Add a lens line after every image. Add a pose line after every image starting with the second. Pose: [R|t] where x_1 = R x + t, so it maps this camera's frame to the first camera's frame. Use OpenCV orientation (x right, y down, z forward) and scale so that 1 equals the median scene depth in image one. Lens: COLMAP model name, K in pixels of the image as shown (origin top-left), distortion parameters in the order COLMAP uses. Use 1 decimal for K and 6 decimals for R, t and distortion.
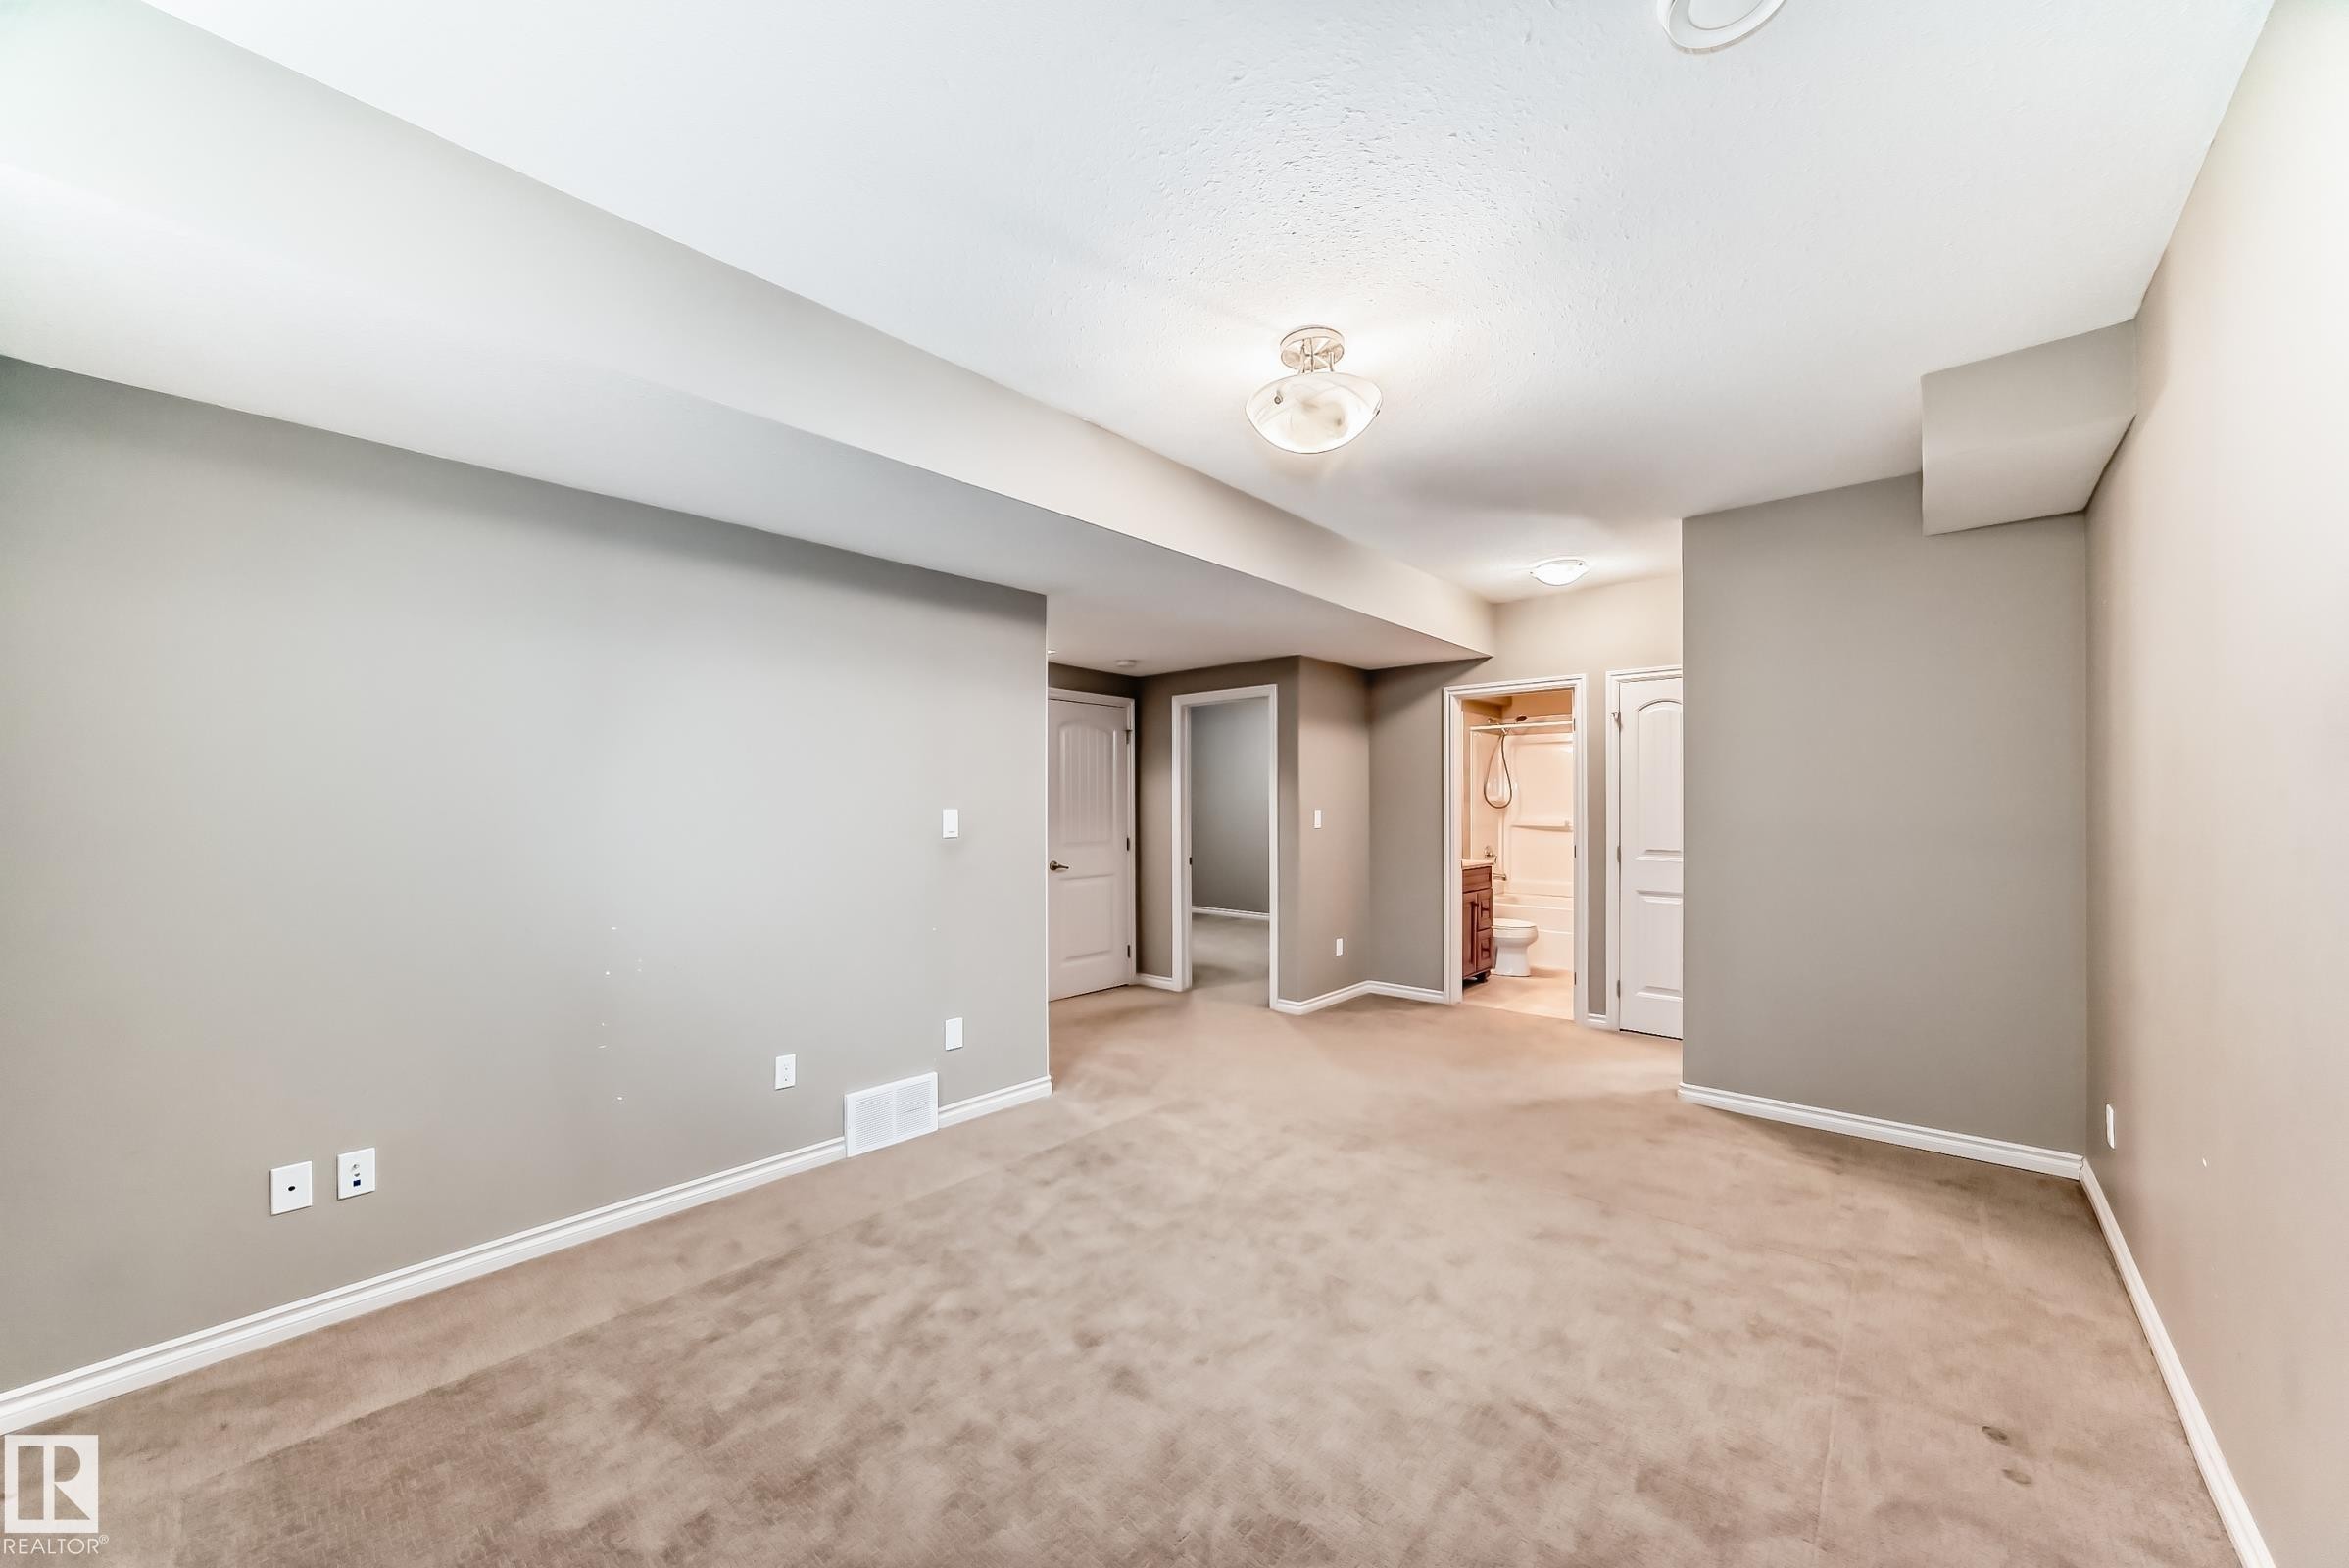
lens RADIAL K [[843.2, 0, 1187.3], [0, 843.2, 798.5], [0, 0, 1]] dist [-0.014286, 0.000403]
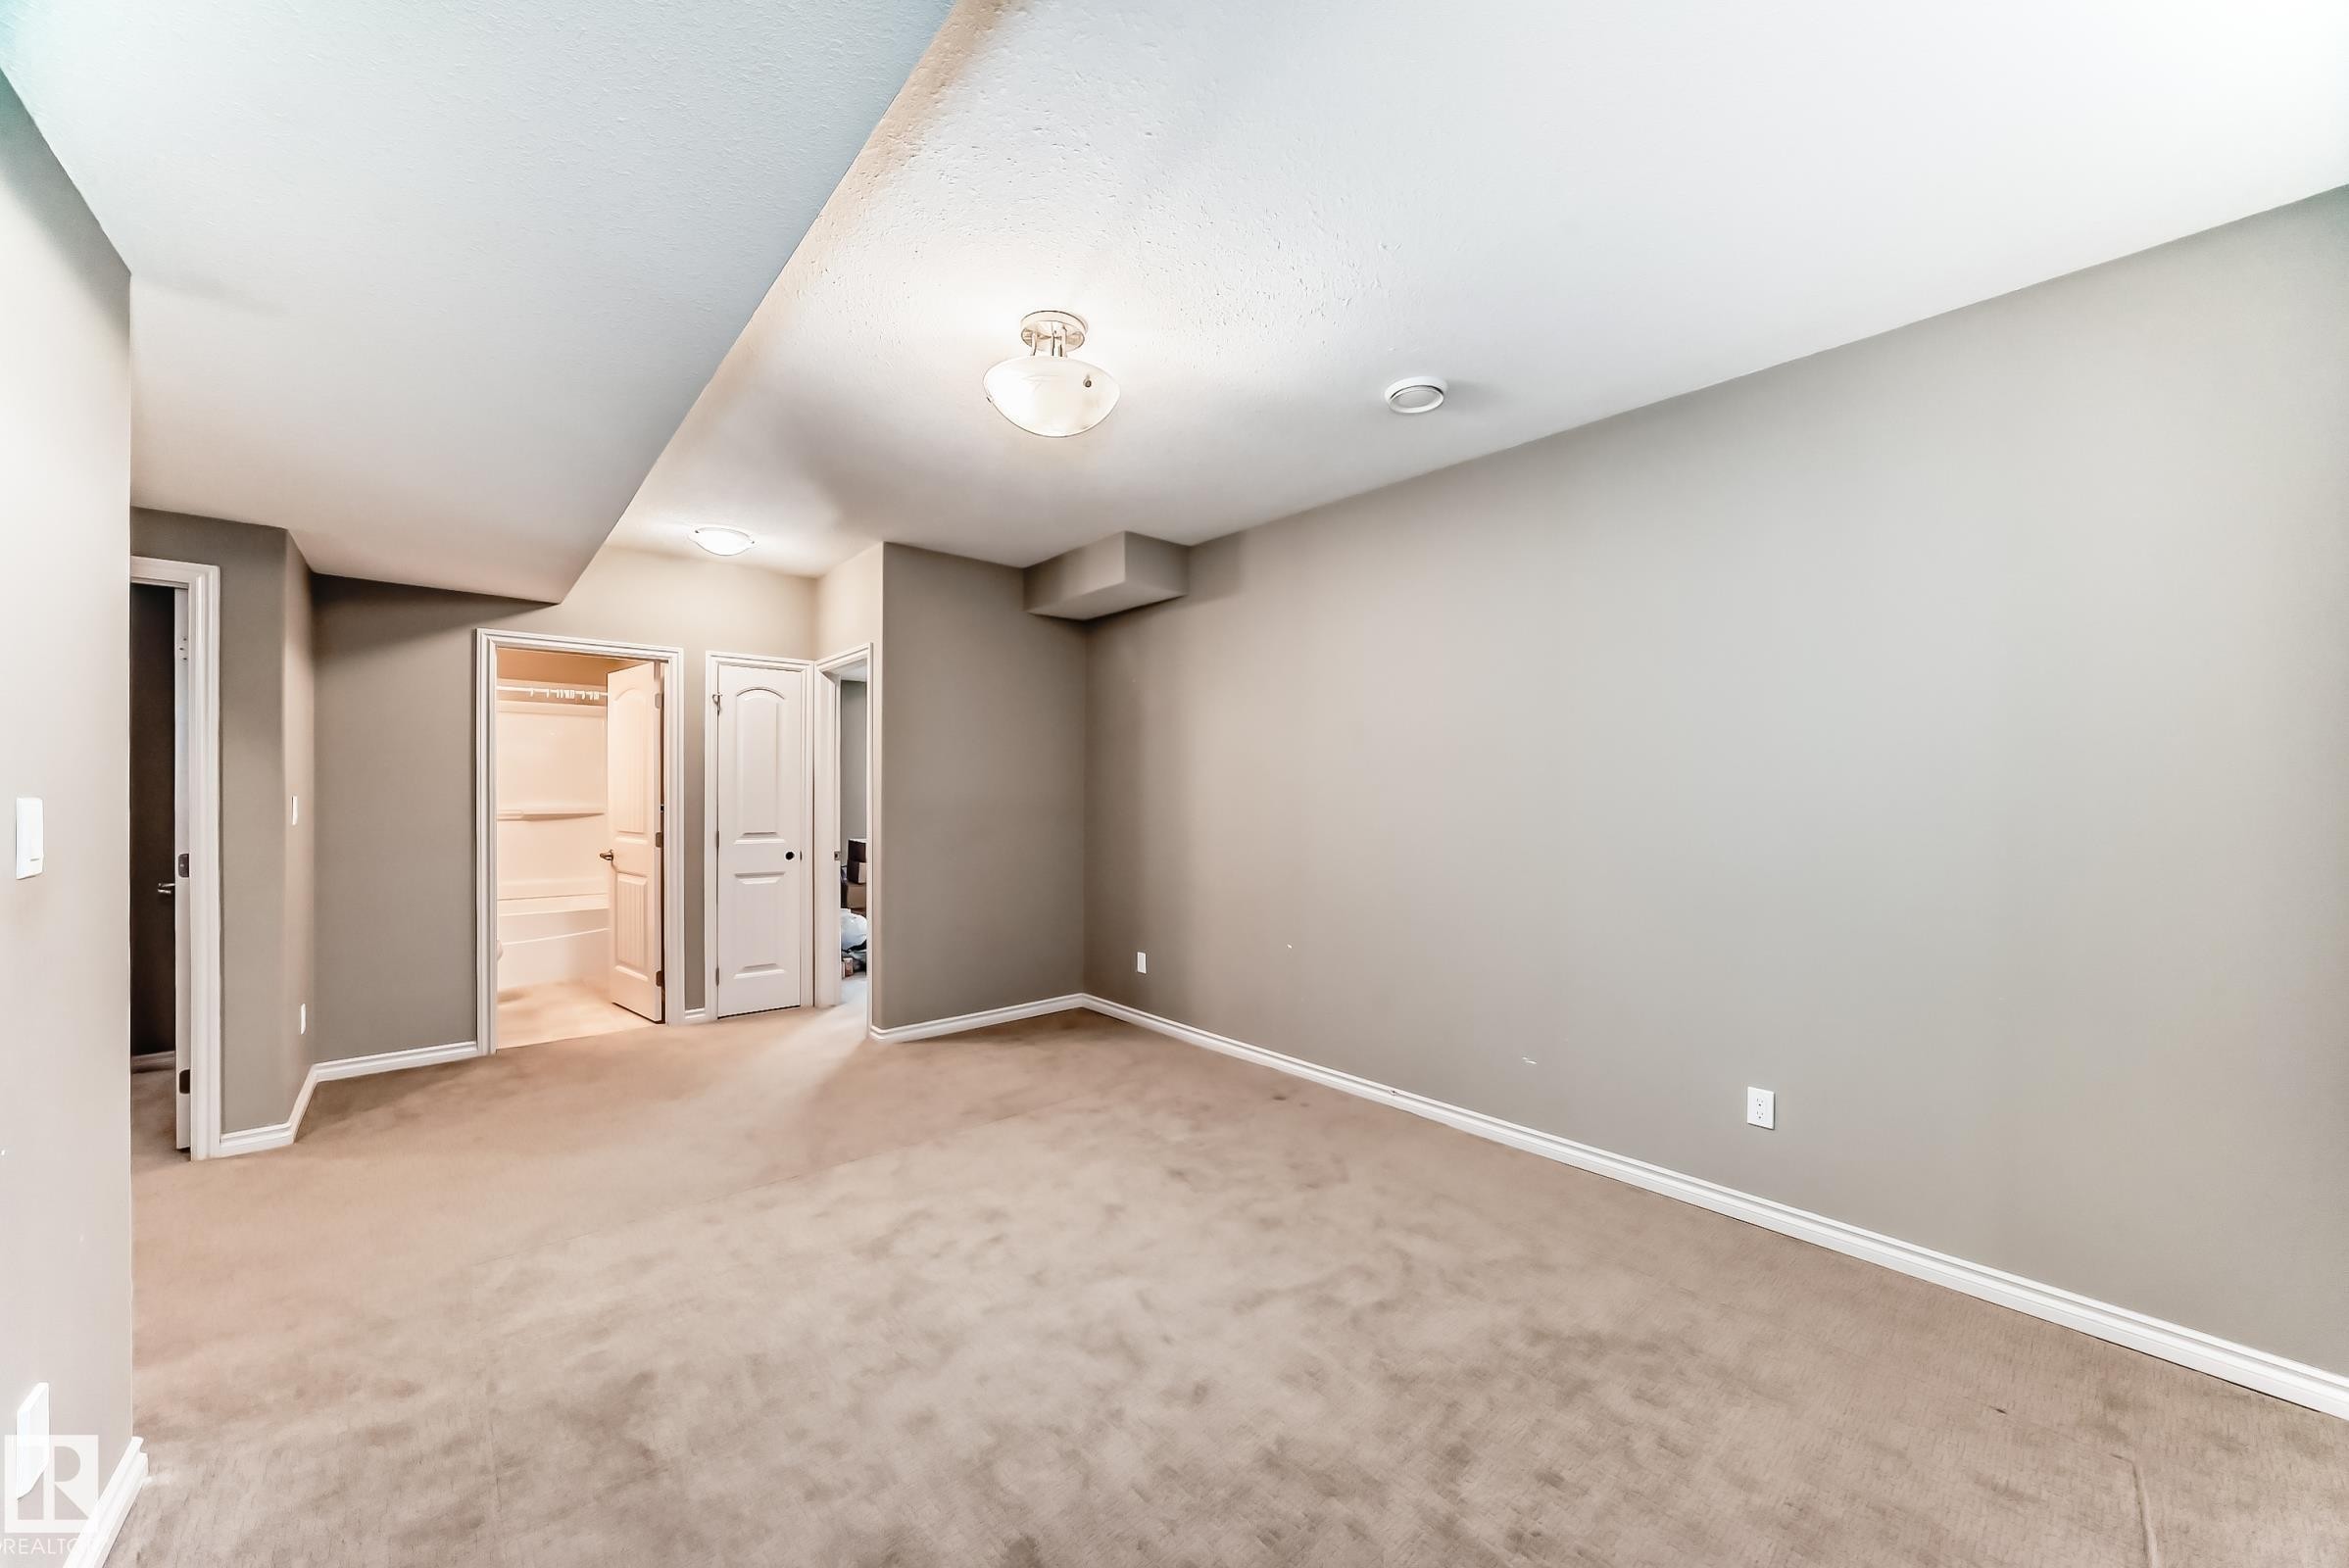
lens RADIAL K [[843.2, 0, 1175.0], [0, 843.2, 790.0], [0, 0, 1]] dist [-0.014286, 0.000403]
pose [[0.131433, 0.005260, 0.991311, -0.389971], [-0.012113, 0.999920, -0.003700, 0.006064], [-0.991251, -0.011521, 0.131486, 0.344640]]
